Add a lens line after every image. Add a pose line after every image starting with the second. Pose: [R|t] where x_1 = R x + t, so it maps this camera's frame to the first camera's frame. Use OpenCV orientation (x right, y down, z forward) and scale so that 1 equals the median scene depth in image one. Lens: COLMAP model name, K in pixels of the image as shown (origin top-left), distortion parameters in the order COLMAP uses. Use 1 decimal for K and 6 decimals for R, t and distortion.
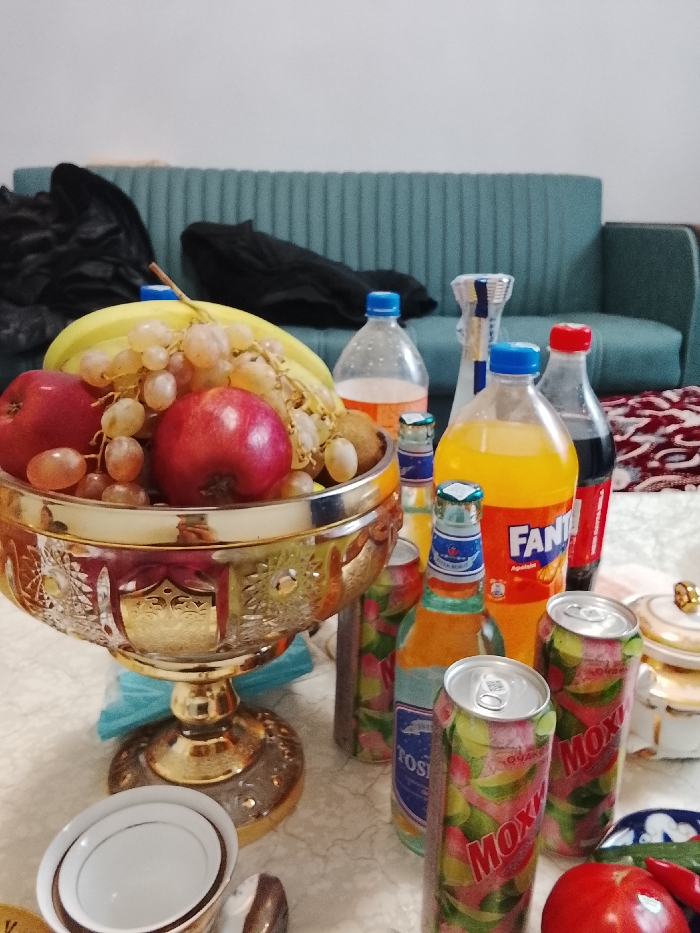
lens RADIAL K [[736.4, 0, 346.6], [0, 736.4, 472.1], [0, 0, 1]] dist [0.099401, -0.186968]
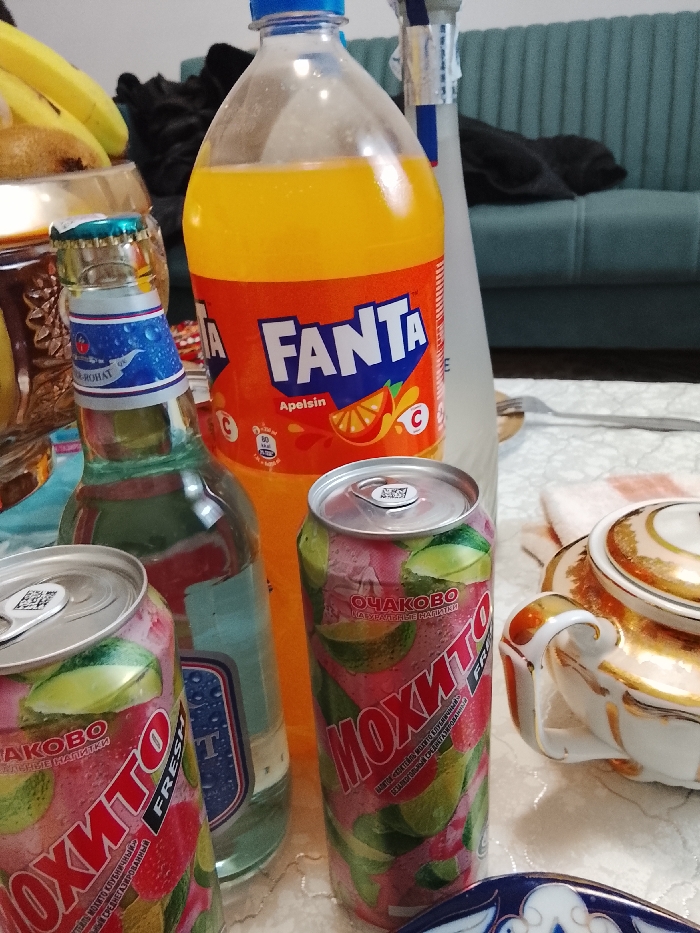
lens RADIAL K [[736.4, 0, 346.6], [0, 736.4, 472.1], [0, 0, 1]] dist [0.099401, -0.186968]
pose [[0.951821, 0.060214, -0.300685, 0.435693], [-0.031665, 0.994590, 0.098937, 0.123892], [0.305015, -0.084649, 0.948578, 0.500590]]
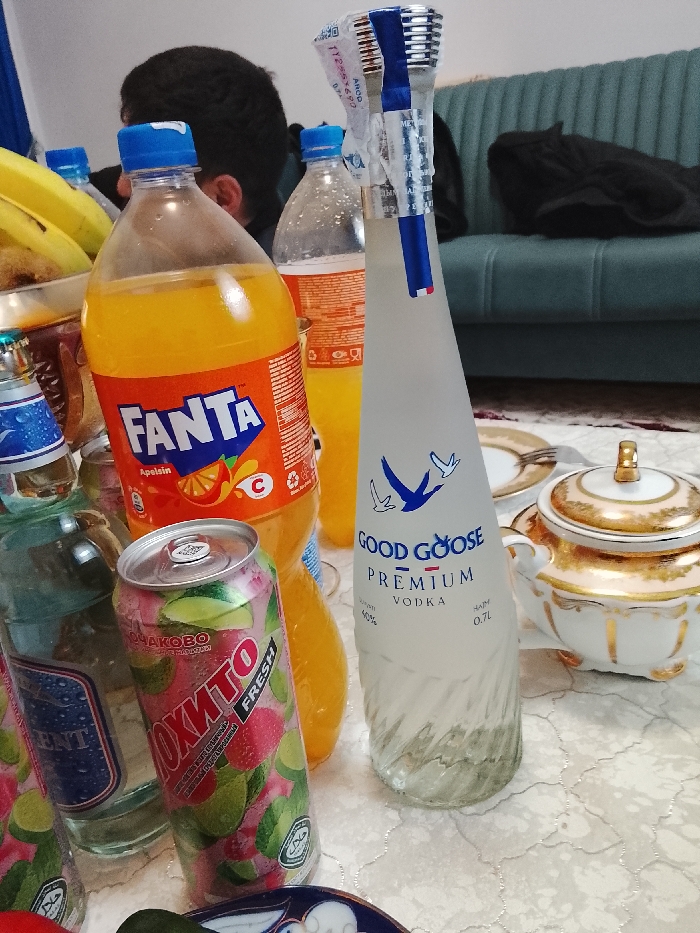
lens RADIAL K [[736.4, 0, 346.6], [0, 736.4, 472.1], [0, 0, 1]] dist [0.099401, -0.186968]
pose [[0.846745, 0.096032, -0.523260, 0.738107], [-0.060904, 0.994604, 0.083981, 0.062658], [0.528502, -0.039242, 0.848025, 0.528205]]
